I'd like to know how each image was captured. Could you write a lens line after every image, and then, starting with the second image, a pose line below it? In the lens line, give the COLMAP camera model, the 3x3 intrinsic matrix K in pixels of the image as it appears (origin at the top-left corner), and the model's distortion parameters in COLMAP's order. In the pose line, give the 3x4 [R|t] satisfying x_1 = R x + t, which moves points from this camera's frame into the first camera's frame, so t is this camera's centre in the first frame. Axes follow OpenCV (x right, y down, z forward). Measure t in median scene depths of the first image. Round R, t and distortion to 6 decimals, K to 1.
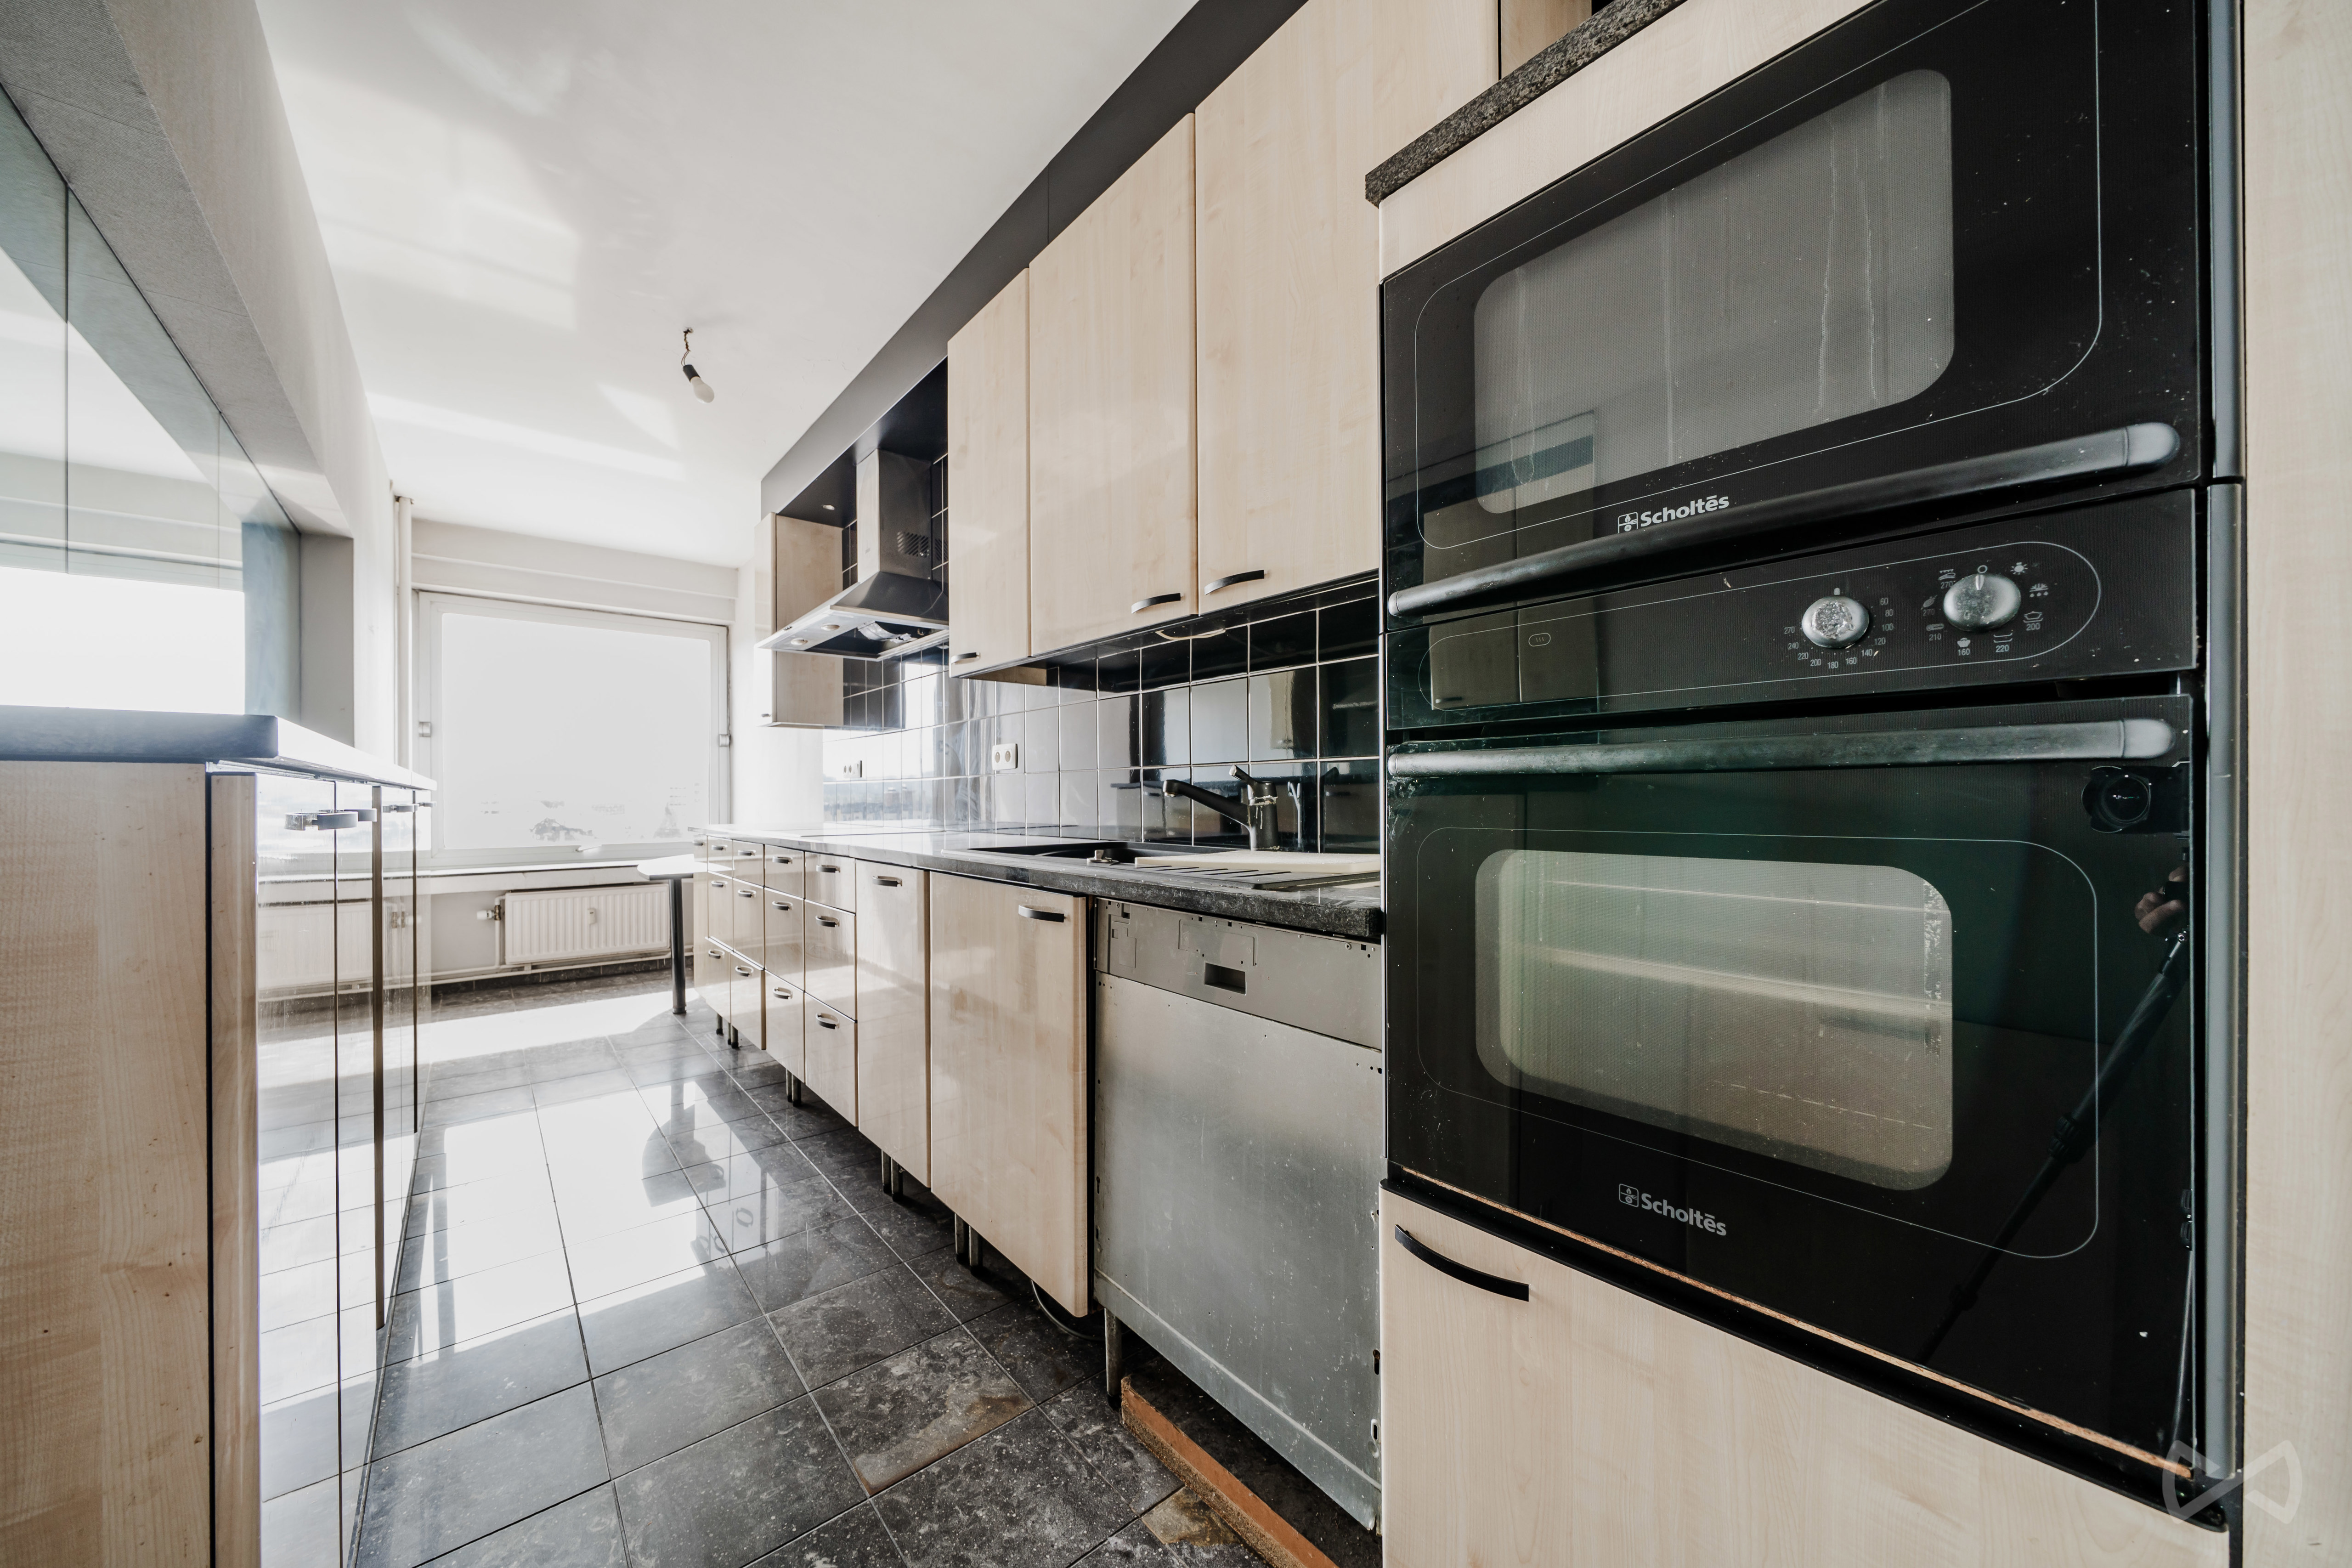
lens RADIAL K [[827.9, 0, 1174.9], [0, 827.9, 796.1], [0, 0, 1]] dist [-0.004956, -0.000097]
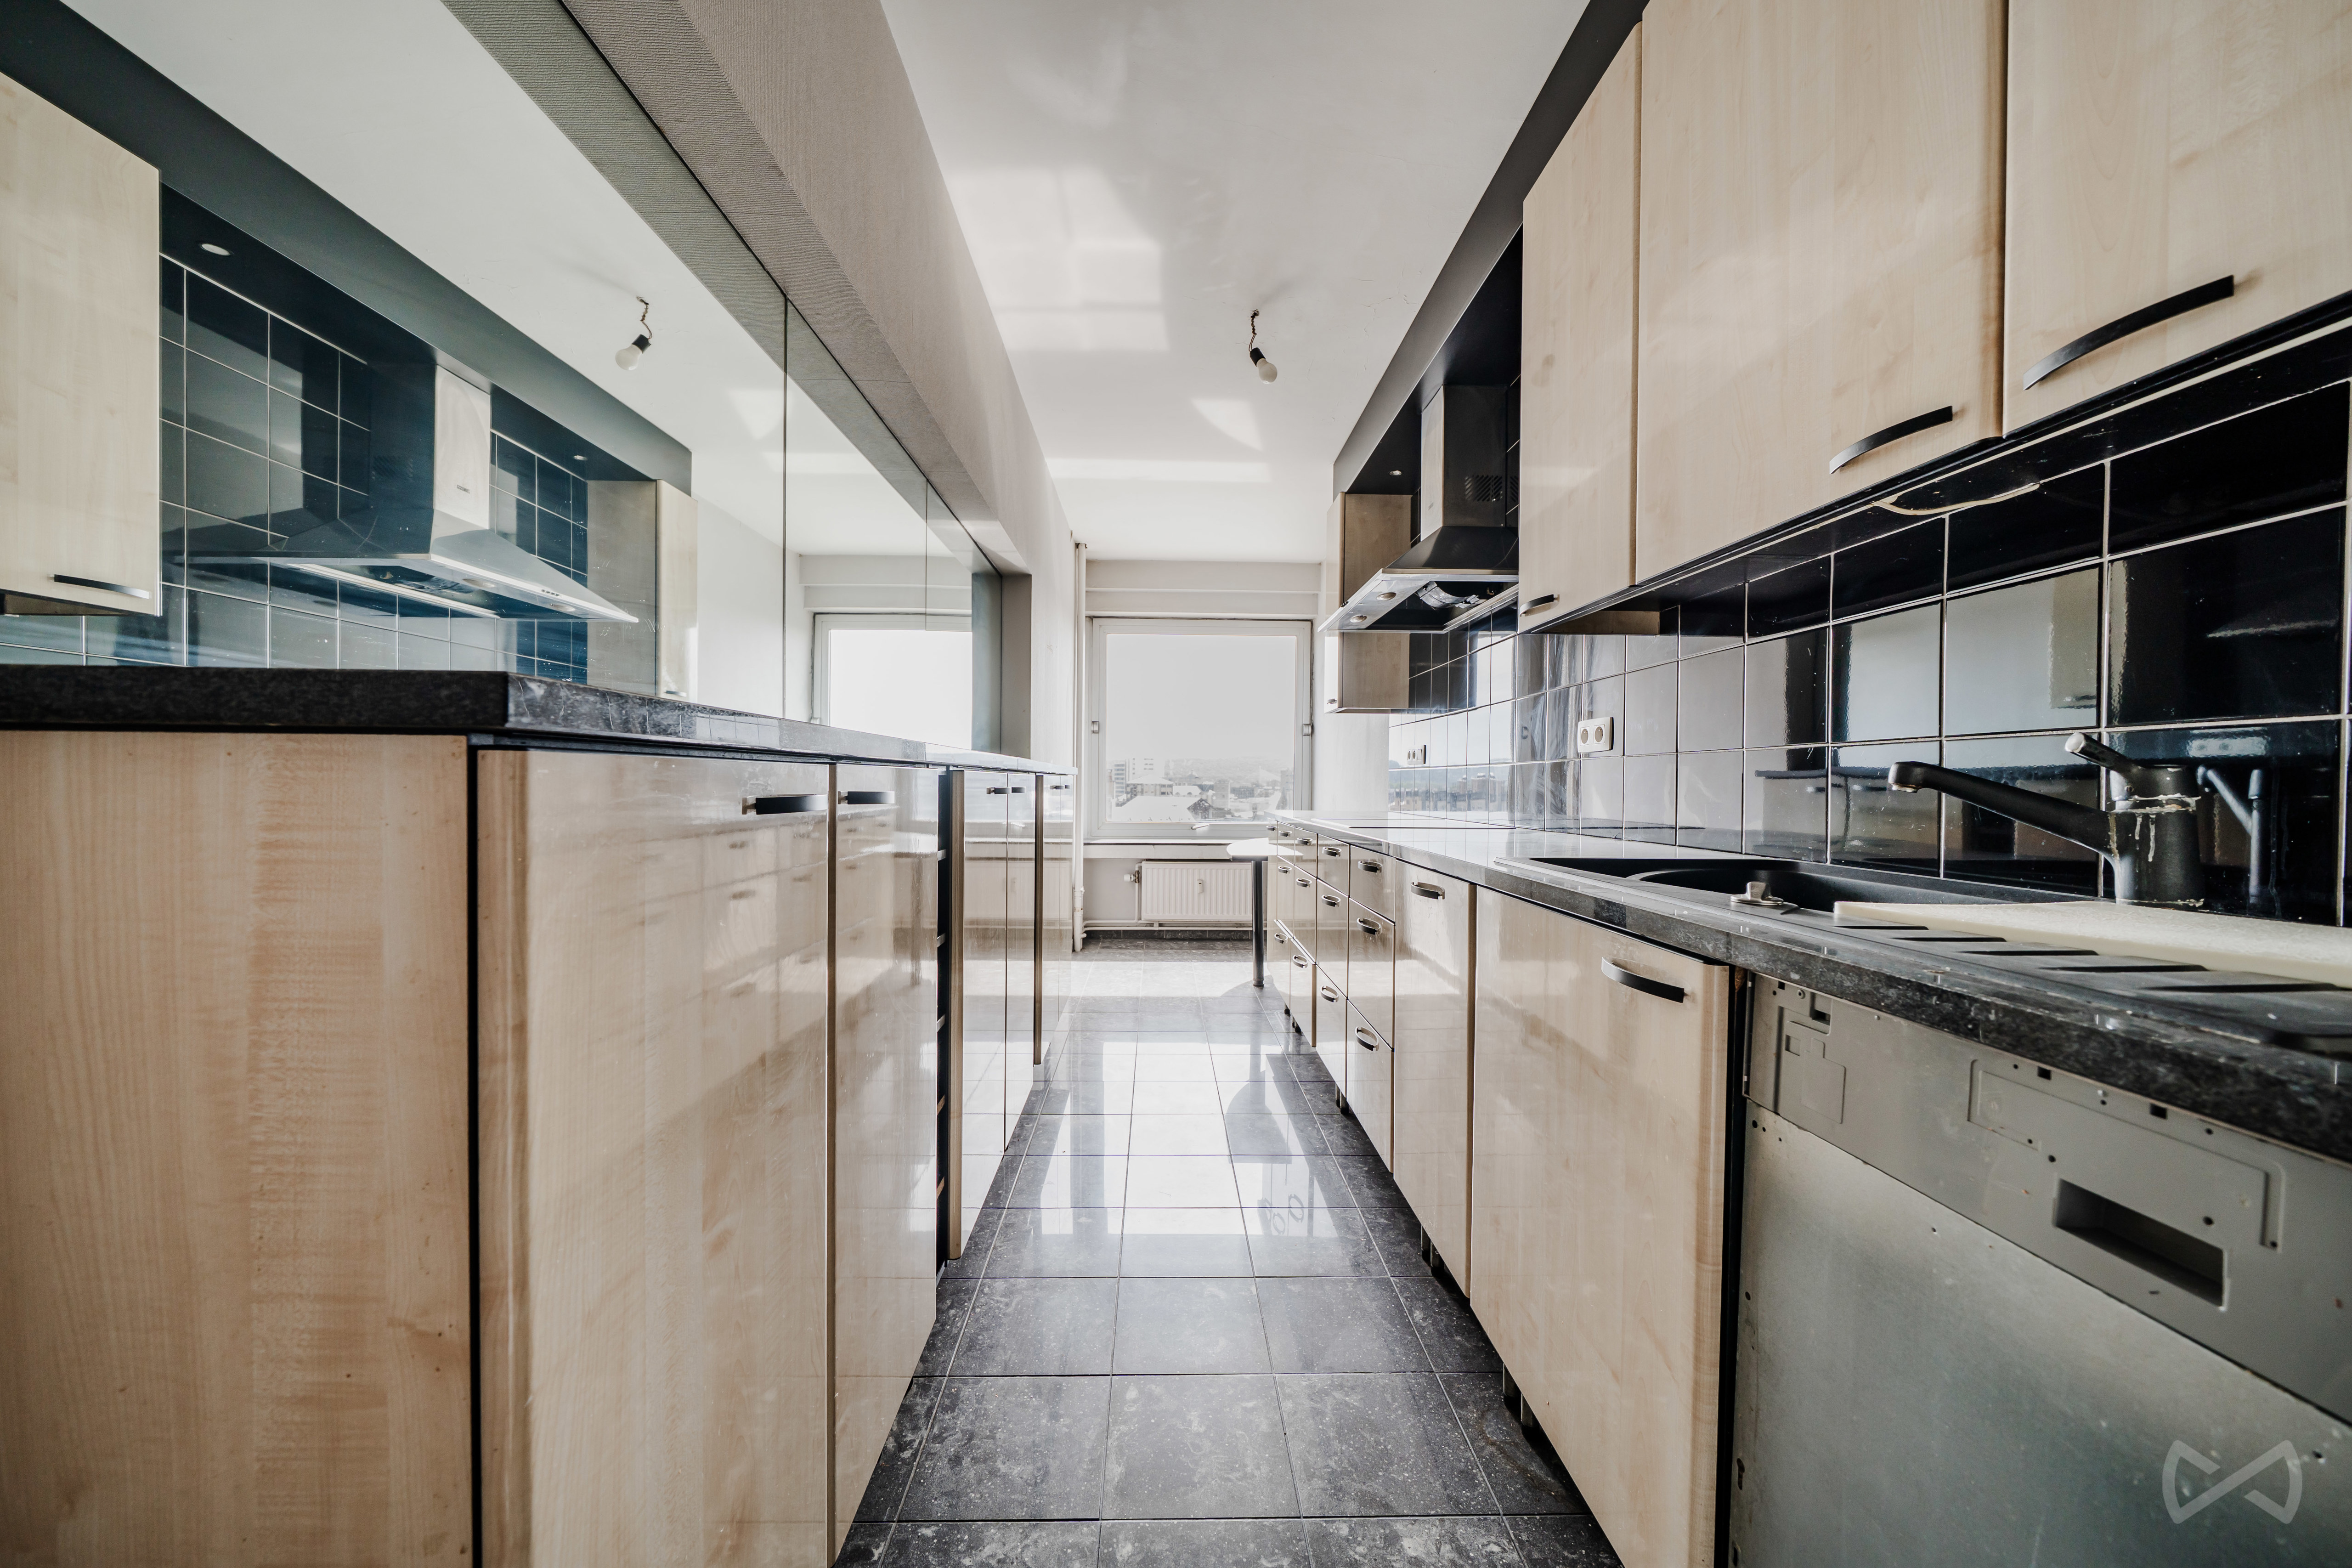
lens RADIAL K [[827.9, 0, 1174.9], [0, 827.9, 796.1], [0, 0, 1]] dist [-0.004956, -0.000097]
pose [[0.776261, 0.021257, -0.630053, -0.025501], [-0.012227, 0.999751, 0.018665, -0.000807], [0.630293, -0.006785, 0.776328, 0.168854]]
